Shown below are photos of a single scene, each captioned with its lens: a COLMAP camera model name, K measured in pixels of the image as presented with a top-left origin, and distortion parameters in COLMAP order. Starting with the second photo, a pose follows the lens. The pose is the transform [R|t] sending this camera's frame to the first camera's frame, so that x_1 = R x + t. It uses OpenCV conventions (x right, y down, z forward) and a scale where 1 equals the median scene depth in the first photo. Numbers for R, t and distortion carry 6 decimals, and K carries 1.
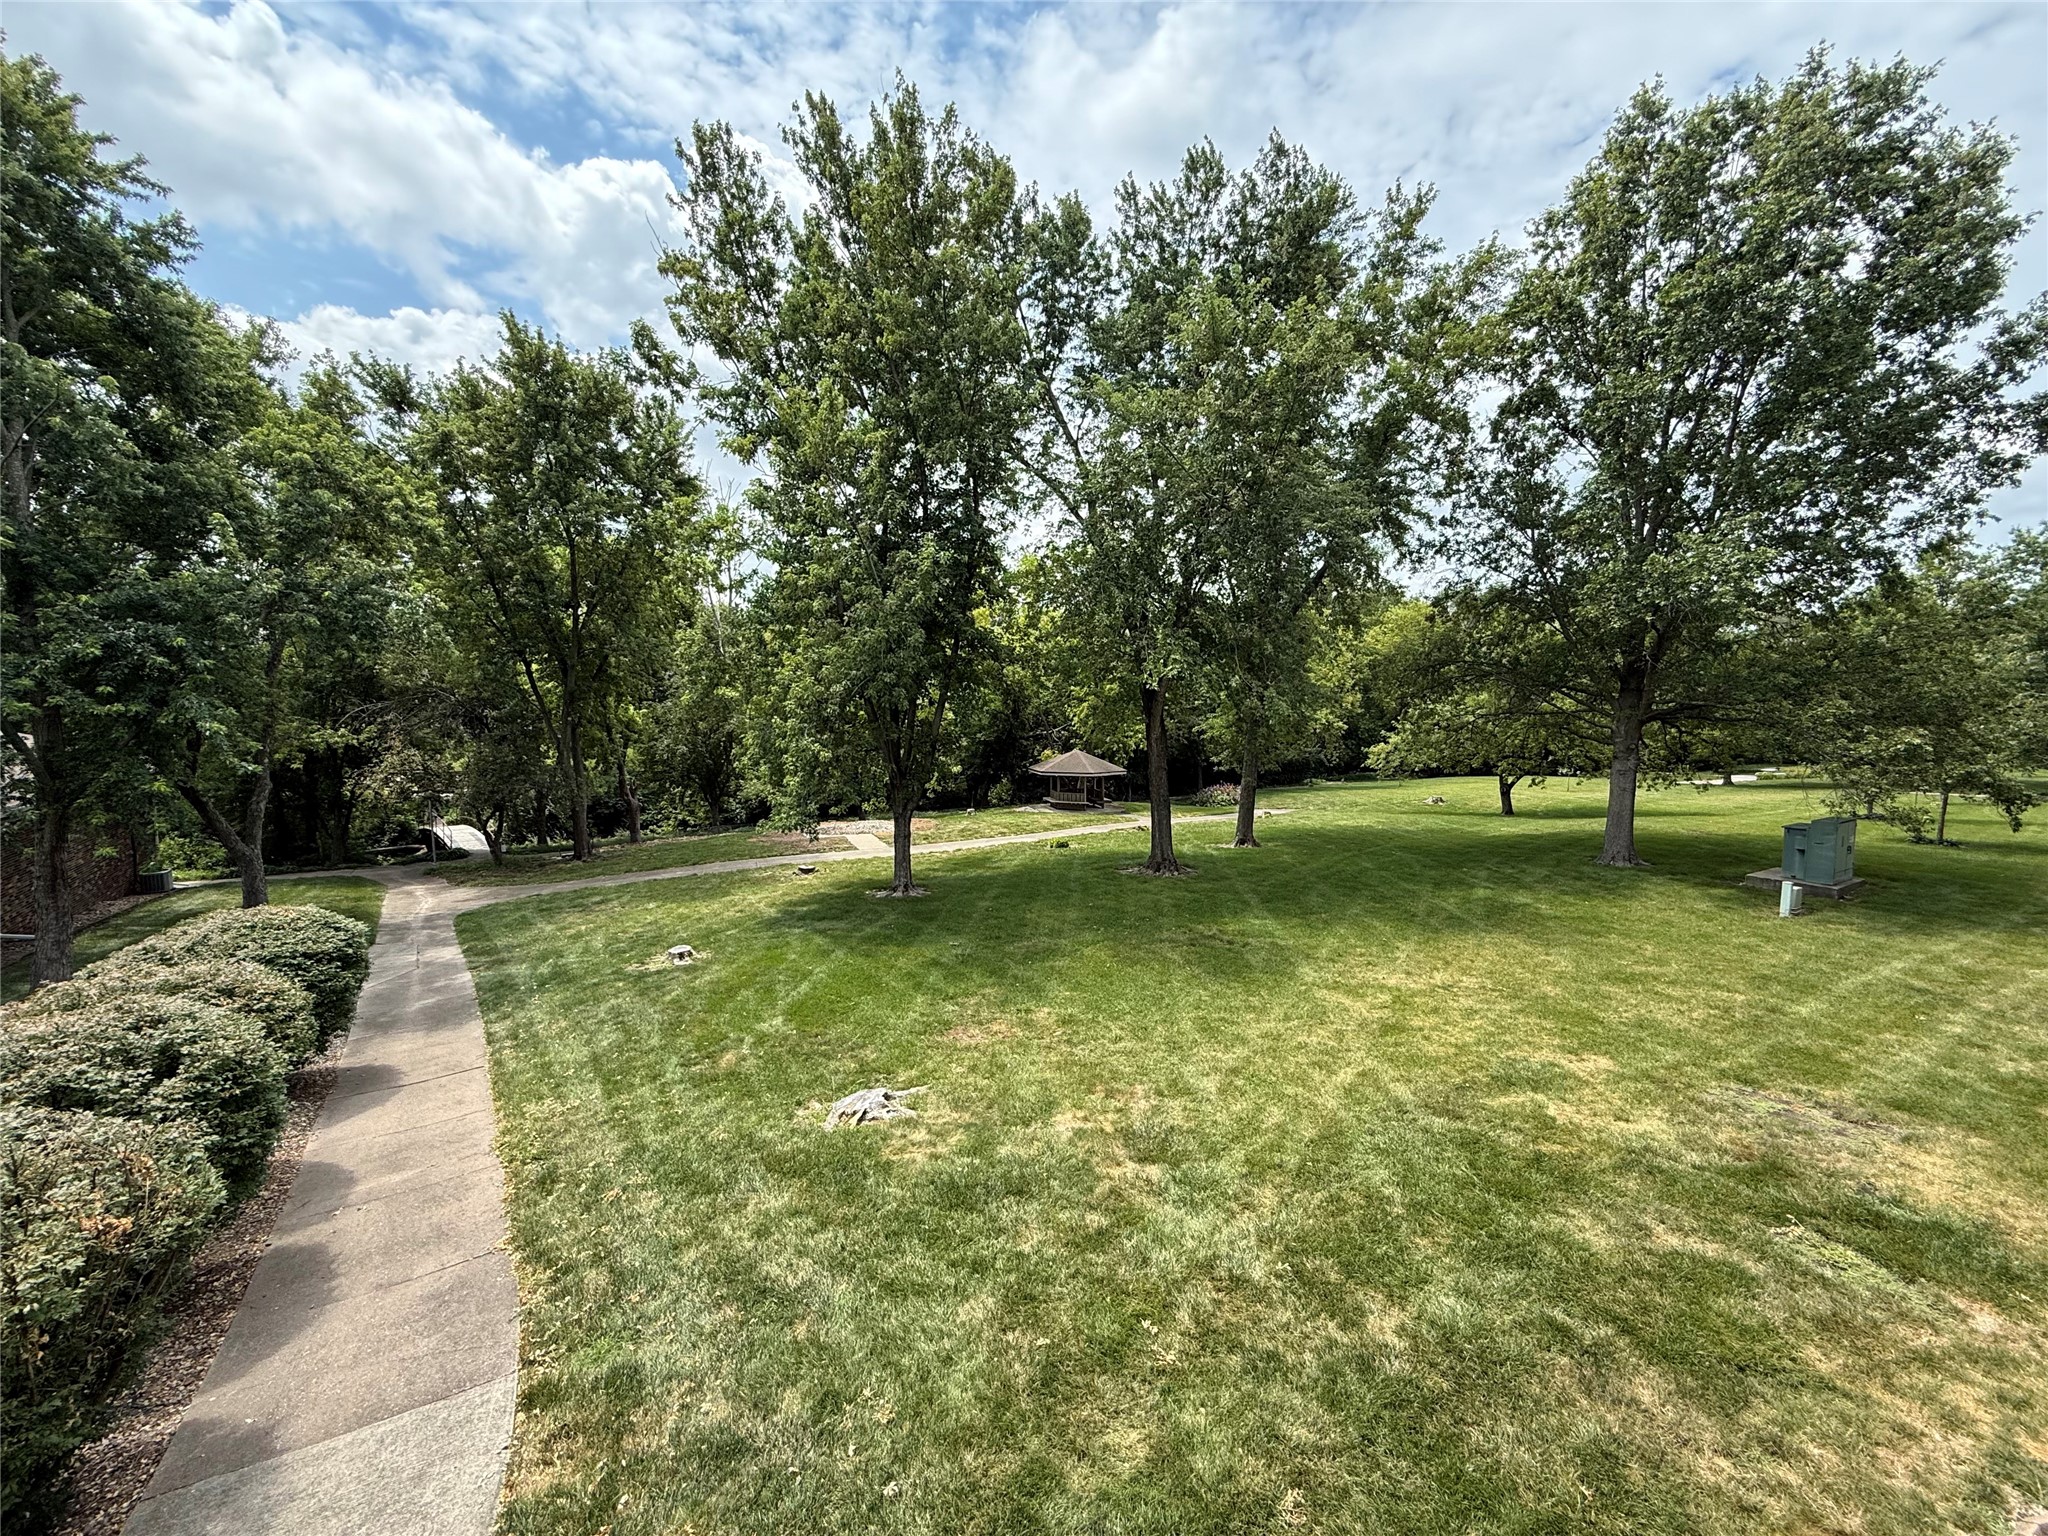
lens RADIAL K [[819.1, 0, 1023.2], [0, 819.1, 761.7], [0, 0, 1]] dist [0.006619, -0.000328]
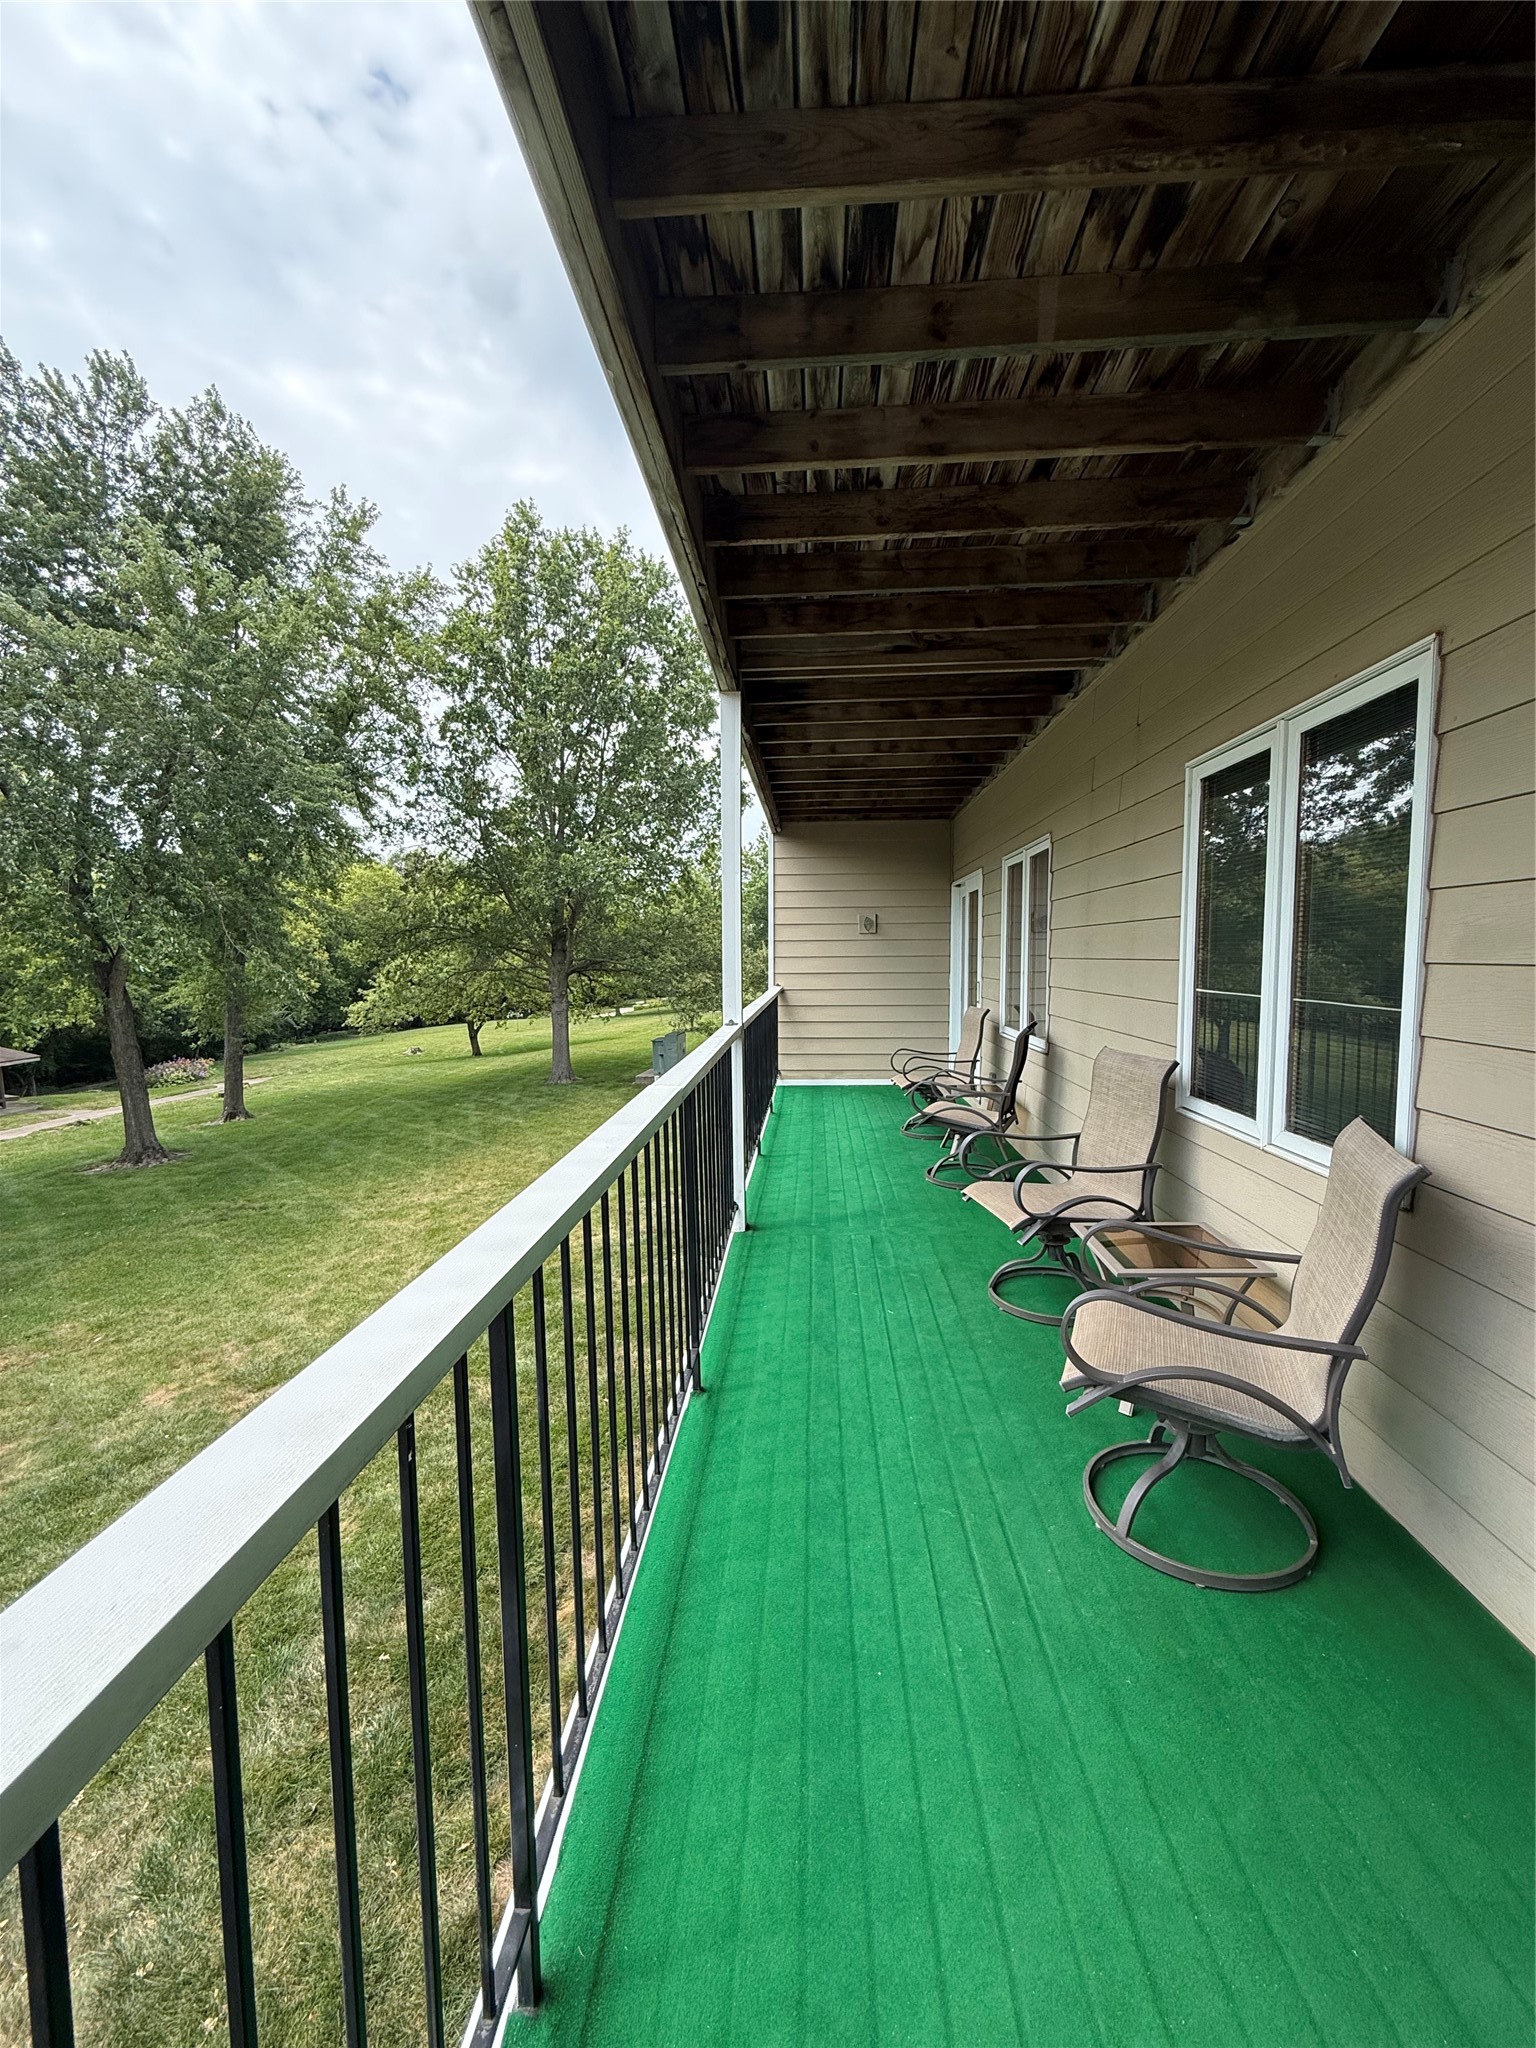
lens RADIAL K [[819.1, 0, 768.0], [0, 819.1, 1024.0], [0, 0, 1]] dist [0.006619, -0.000328]
pose [[0.625421, -0.084878, 0.775657, -0.085406], [0.077553, 0.995906, 0.046447, -0.004506], [-0.776424, 0.031106, 0.629443, -0.091709]]
